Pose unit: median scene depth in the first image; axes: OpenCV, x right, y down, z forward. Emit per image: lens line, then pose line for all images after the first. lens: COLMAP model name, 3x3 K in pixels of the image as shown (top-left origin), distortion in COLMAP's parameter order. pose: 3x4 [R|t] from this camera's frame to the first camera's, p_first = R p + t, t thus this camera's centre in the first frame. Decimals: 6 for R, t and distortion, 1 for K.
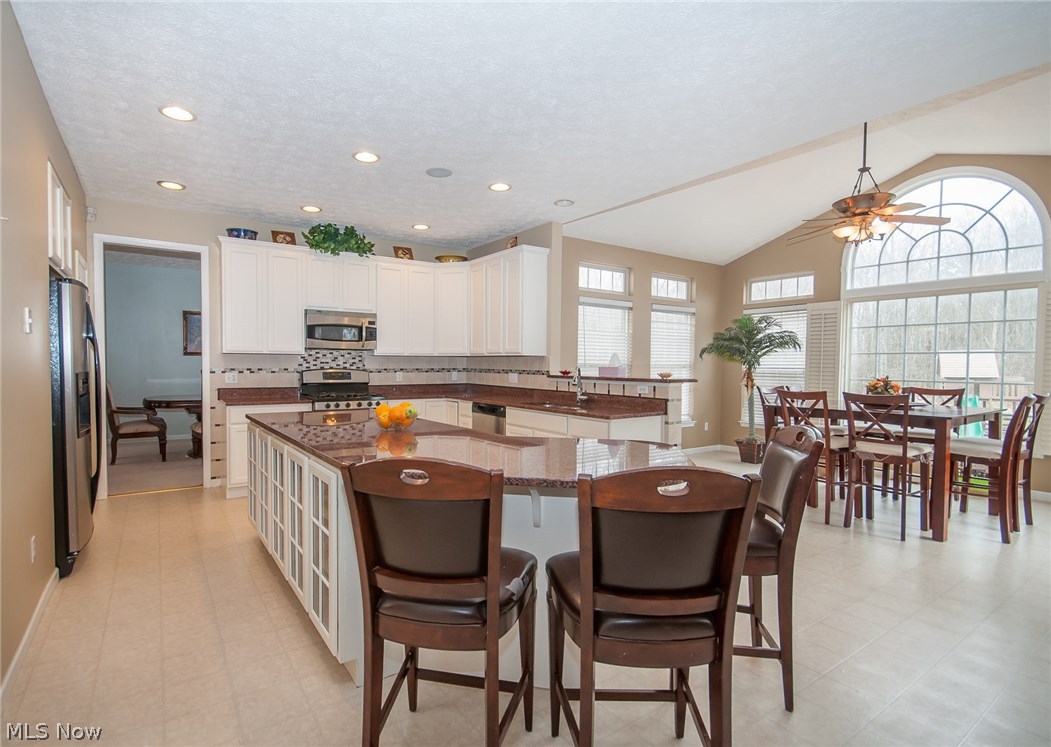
lens RADIAL K [[507.2, 0, 515.2], [0, 507.2, 376.1], [0, 0, 1]] dist [-0.000915, 0.000154]
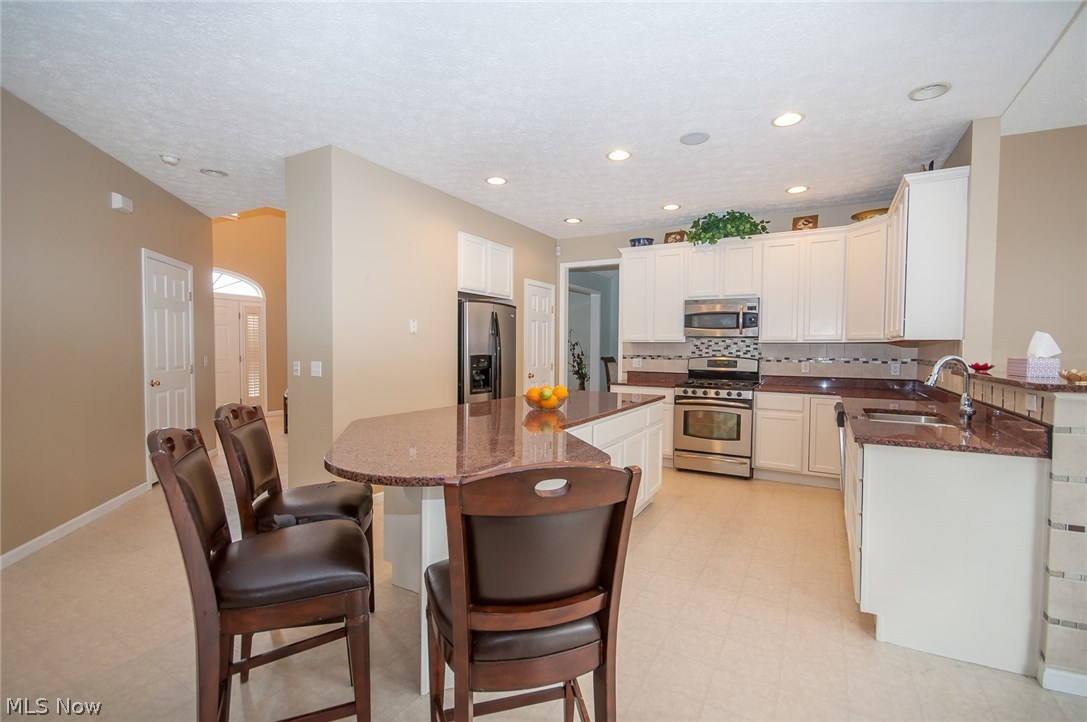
lens RADIAL K [[495.9, 0, 540.6], [0, 495.9, 359.0], [0, 0, 1]] dist [0.002014, 0.000261]
pose [[0.426581, 0.016662, -0.904296, 0.385658], [-0.029690, 0.999549, 0.004411, -0.003867], [0.903962, 0.024967, 0.426883, 0.270137]]
